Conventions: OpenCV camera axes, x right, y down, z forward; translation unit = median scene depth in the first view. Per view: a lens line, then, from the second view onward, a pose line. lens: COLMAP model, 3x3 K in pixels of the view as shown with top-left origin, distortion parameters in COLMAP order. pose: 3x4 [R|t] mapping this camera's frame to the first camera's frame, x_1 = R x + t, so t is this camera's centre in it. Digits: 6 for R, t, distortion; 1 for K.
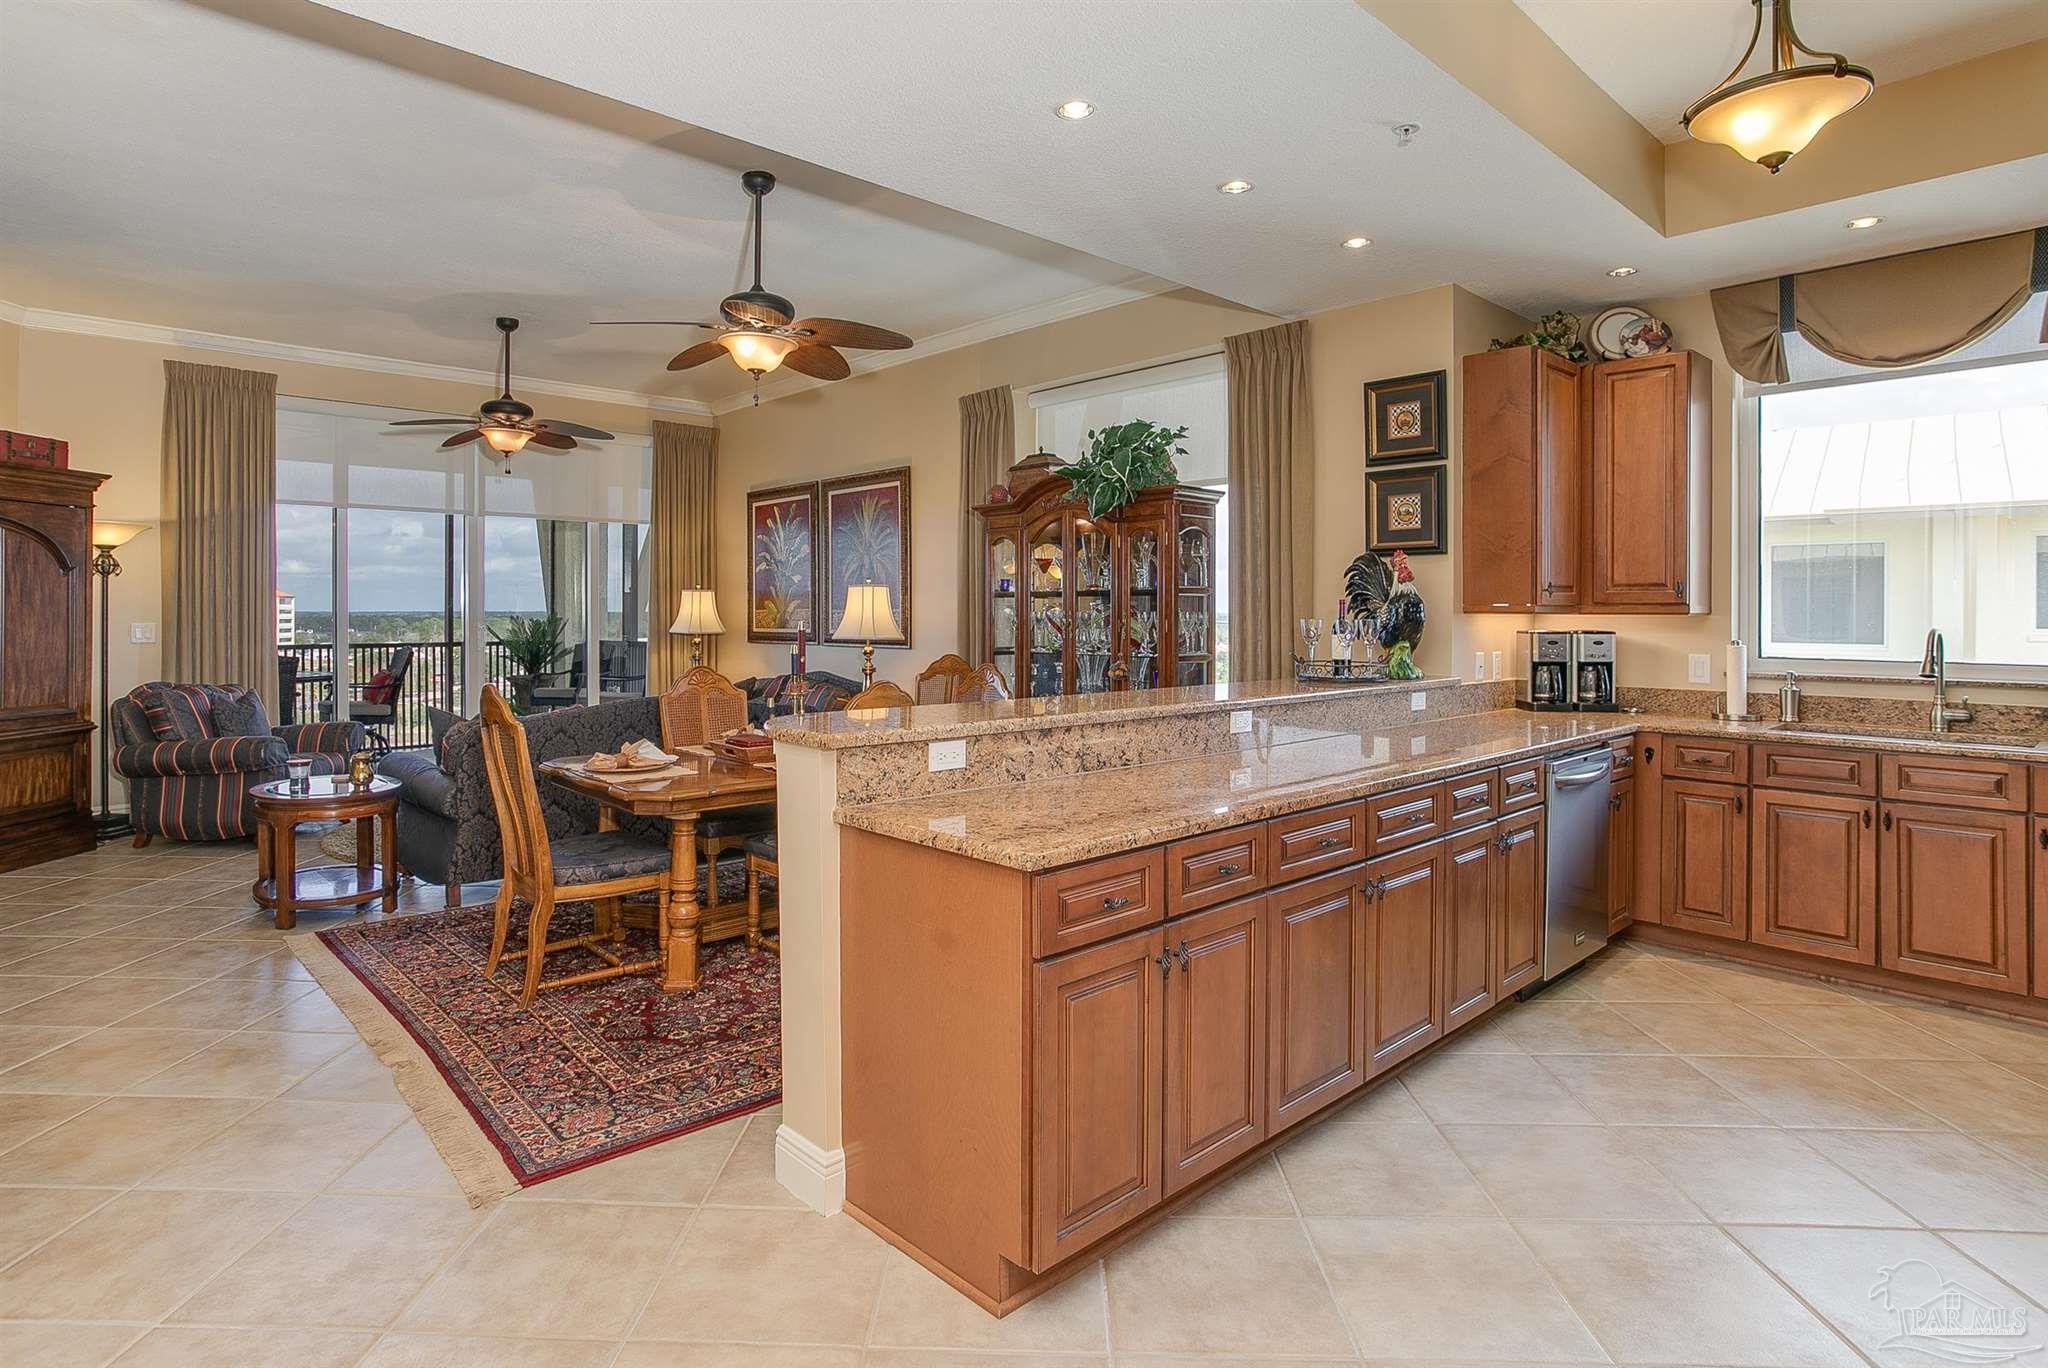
lens RADIAL K [[1102.7, 0, 986.0], [0, 1102.7, 615.1], [0, 0, 1]] dist [-0.054310, 0.032694]
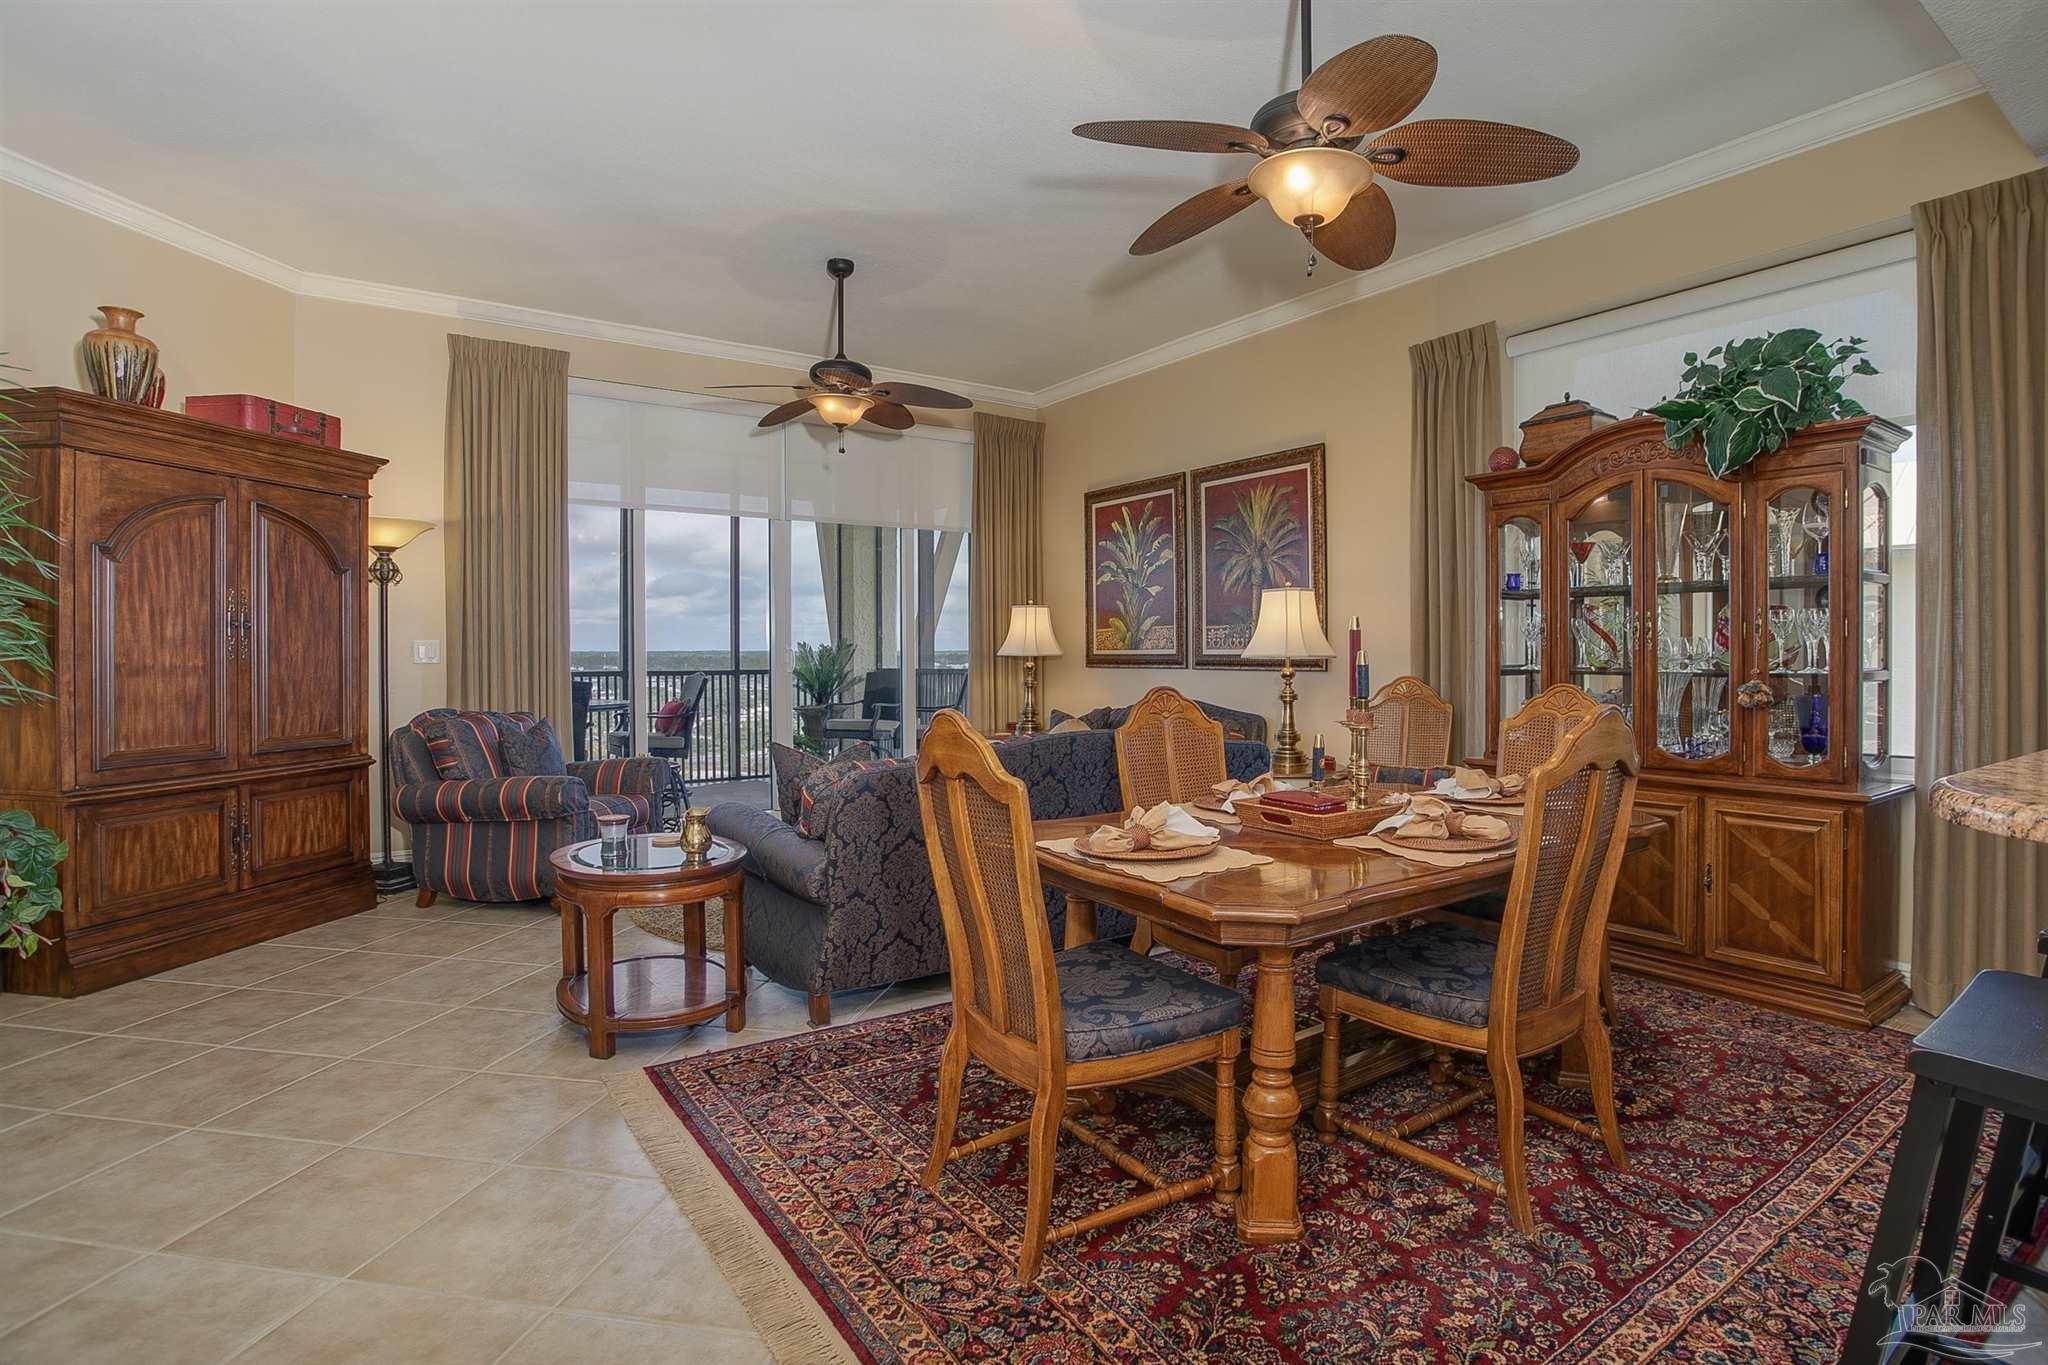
lens RADIAL K [[1022.1, 0, 1064.3], [0, 1022.1, 662.7], [0, 0, 1]] dist [-0.065067, 0.026861]
pose [[0.994106, -0.000570, -0.108411, -0.269787], [0.001455, 0.999966, 0.008085, 0.027140], [0.108403, -0.008195, 0.994073, 0.375685]]
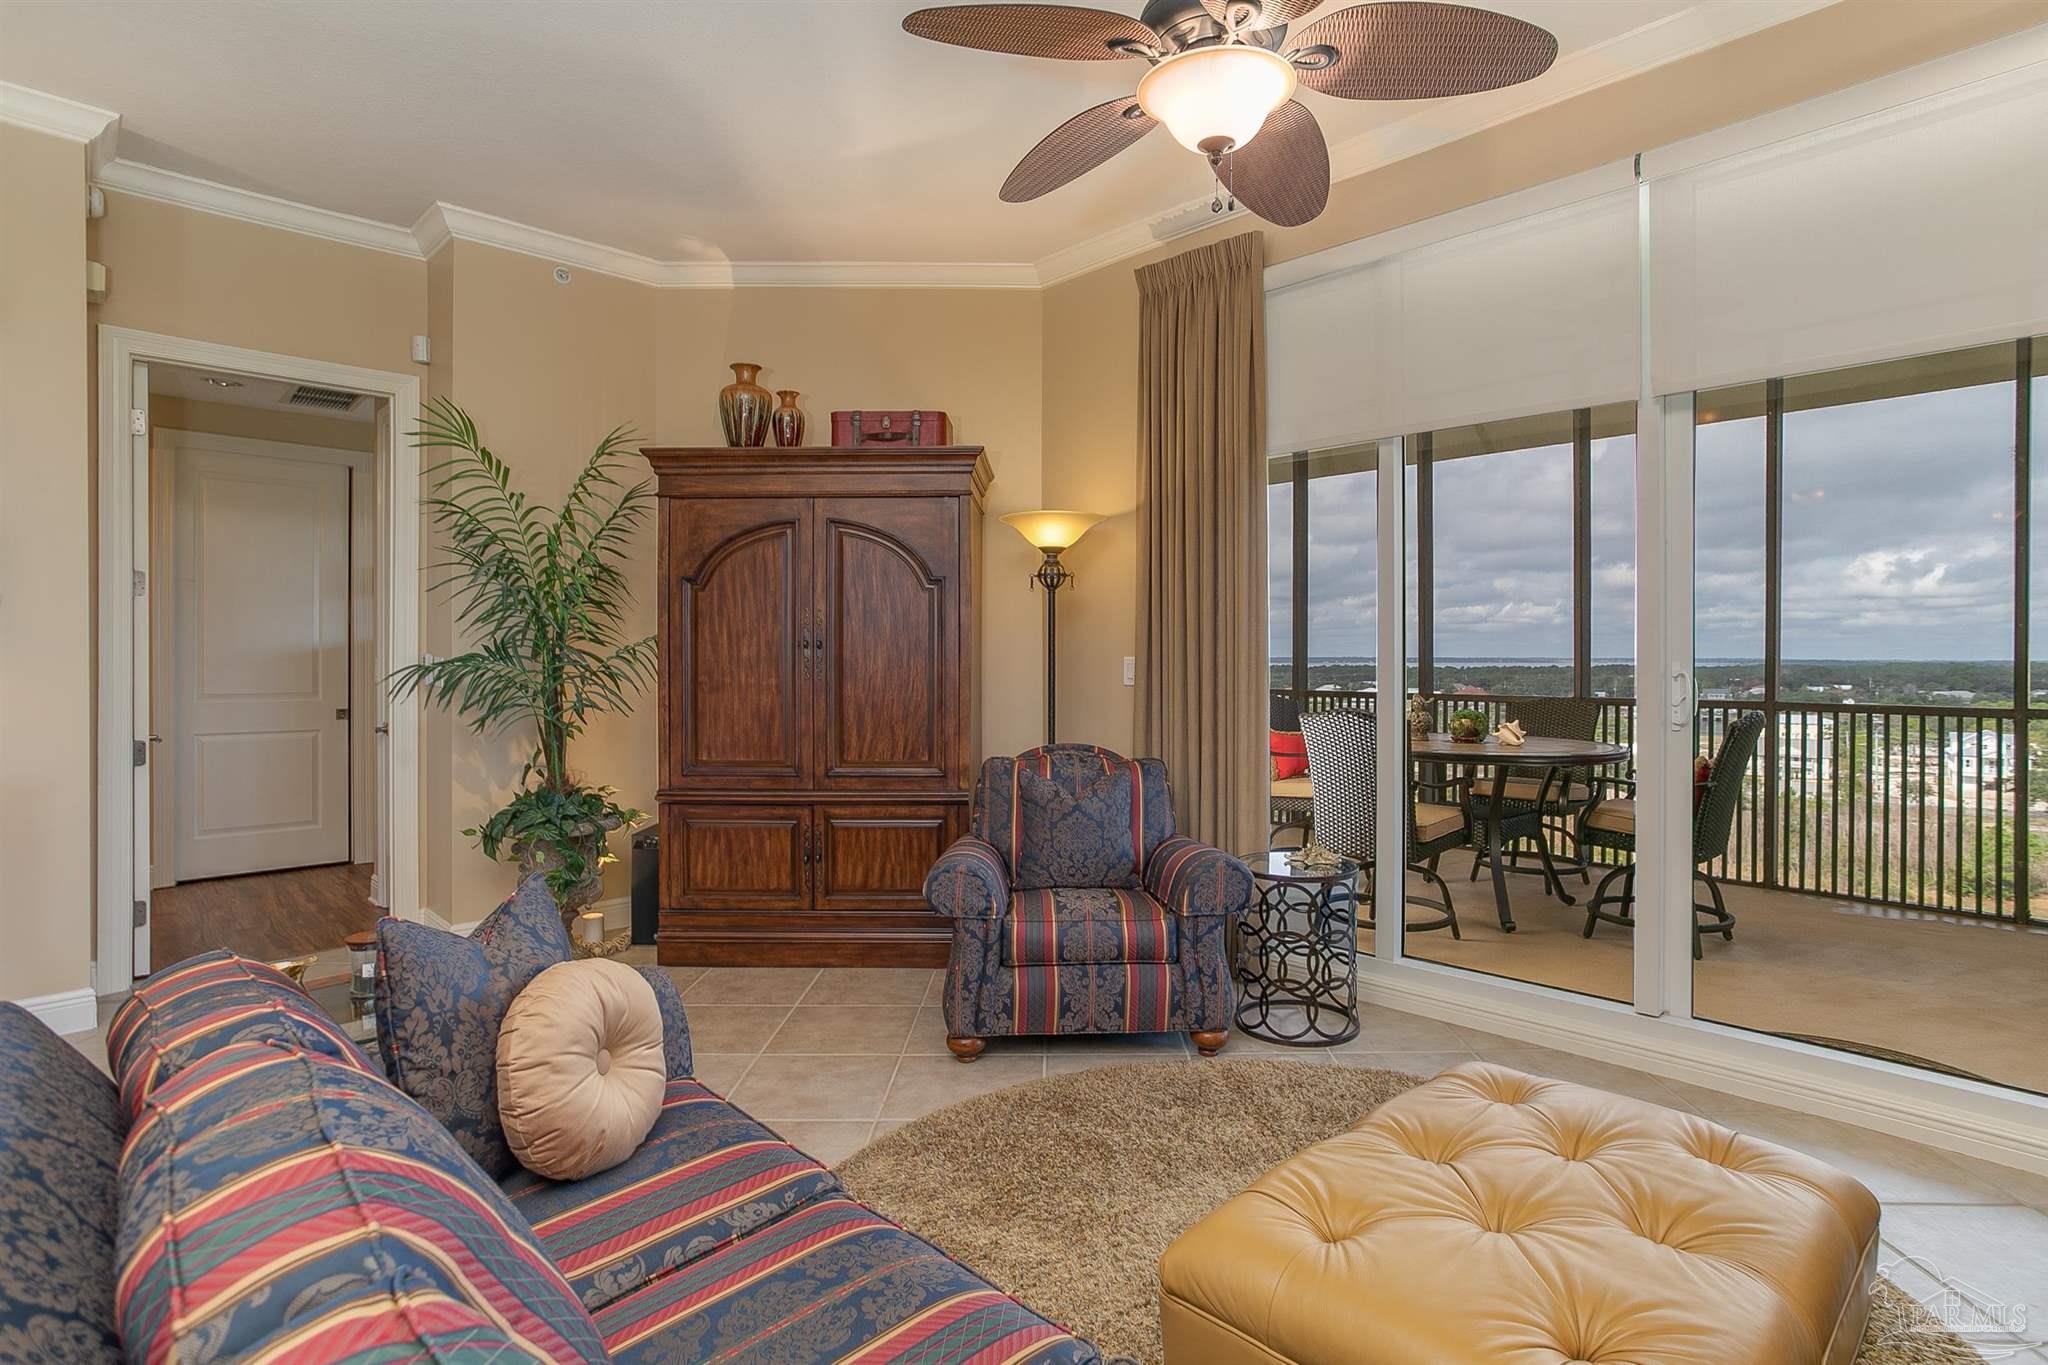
lens RADIAL K [[982.1, 0, 1024.5], [0, 982.1, 665.2], [0, 0, 1]] dist [-0.049200, 0.011542]
pose [[0.039956, -0.005654, -0.999185, -0.221564], [-0.001755, 0.999982, -0.005728, 0.022972], [0.999200, 0.001982, 0.039945, 1.279961]]
